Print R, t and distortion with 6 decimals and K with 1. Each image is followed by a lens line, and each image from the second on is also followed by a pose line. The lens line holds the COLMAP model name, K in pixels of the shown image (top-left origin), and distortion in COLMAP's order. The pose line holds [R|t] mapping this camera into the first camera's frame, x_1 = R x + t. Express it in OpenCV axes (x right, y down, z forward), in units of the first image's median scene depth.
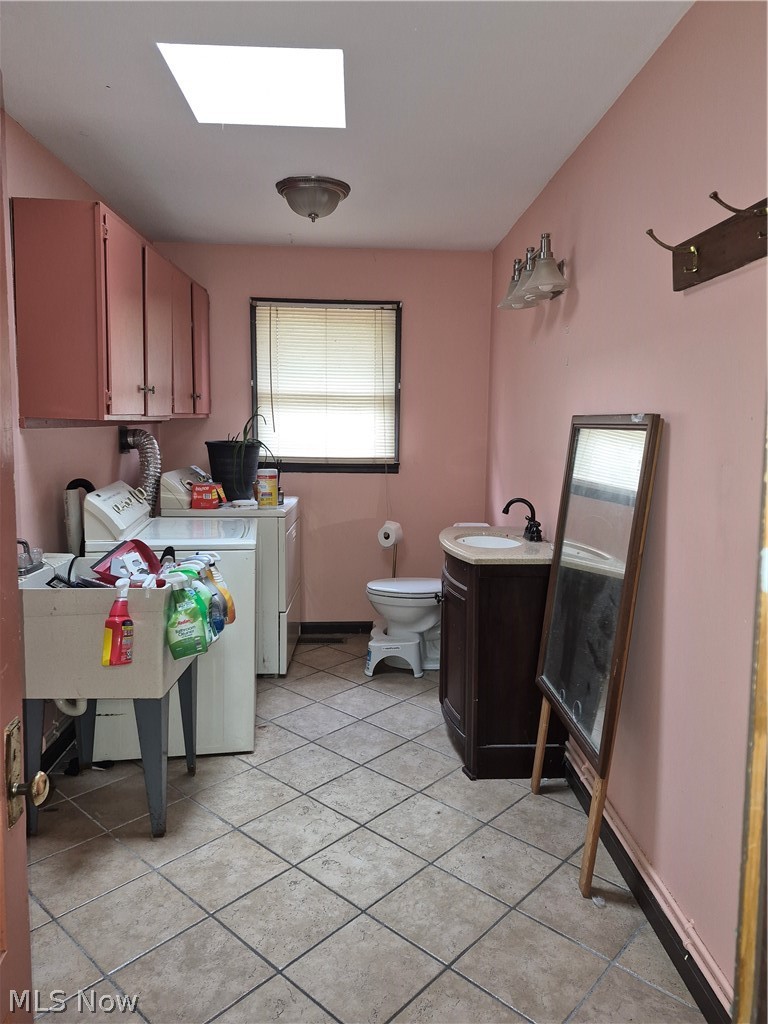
lens RADIAL K [[712.1, 0, 381.3], [0, 712.1, 499.0], [0, 0, 1]] dist [0.098784, -0.108449]
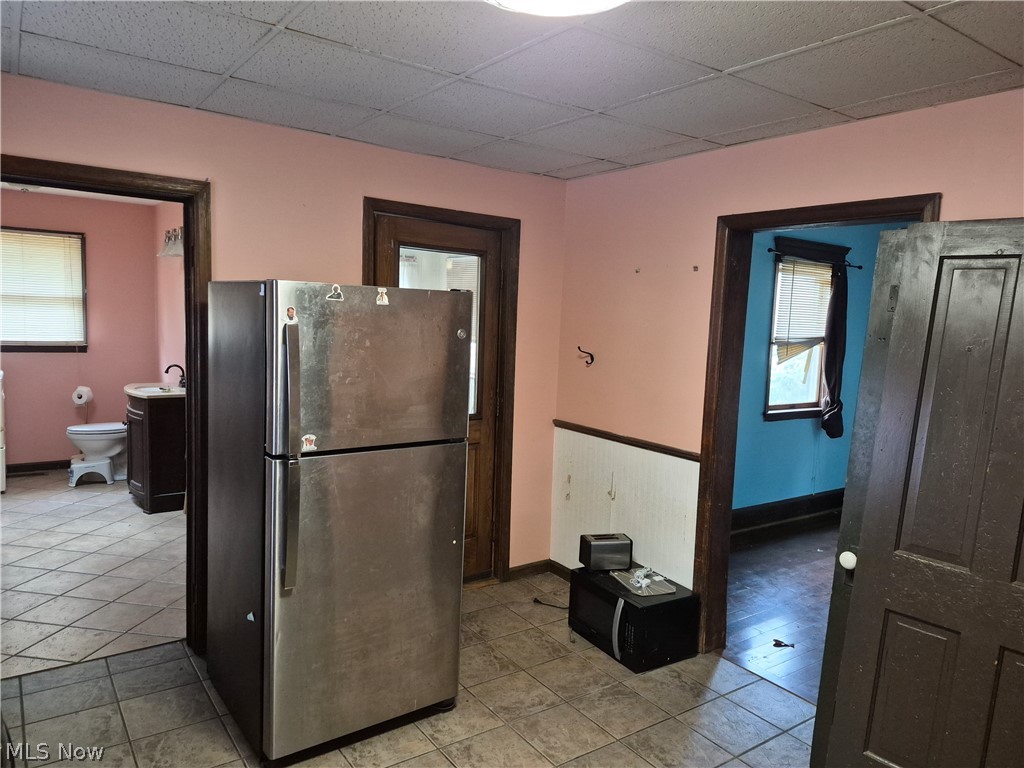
lens RADIAL K [[712.1, 0, 512.0], [0, 712.1, 384.0], [0, 0, 1]] dist [0.098784, -0.108449]
pose [[0.832645, -0.031745, 0.552897, -0.085821], [0.030163, 0.999473, 0.011961, 0.040468], [-0.552986, 0.006718, 0.833164, -0.775310]]
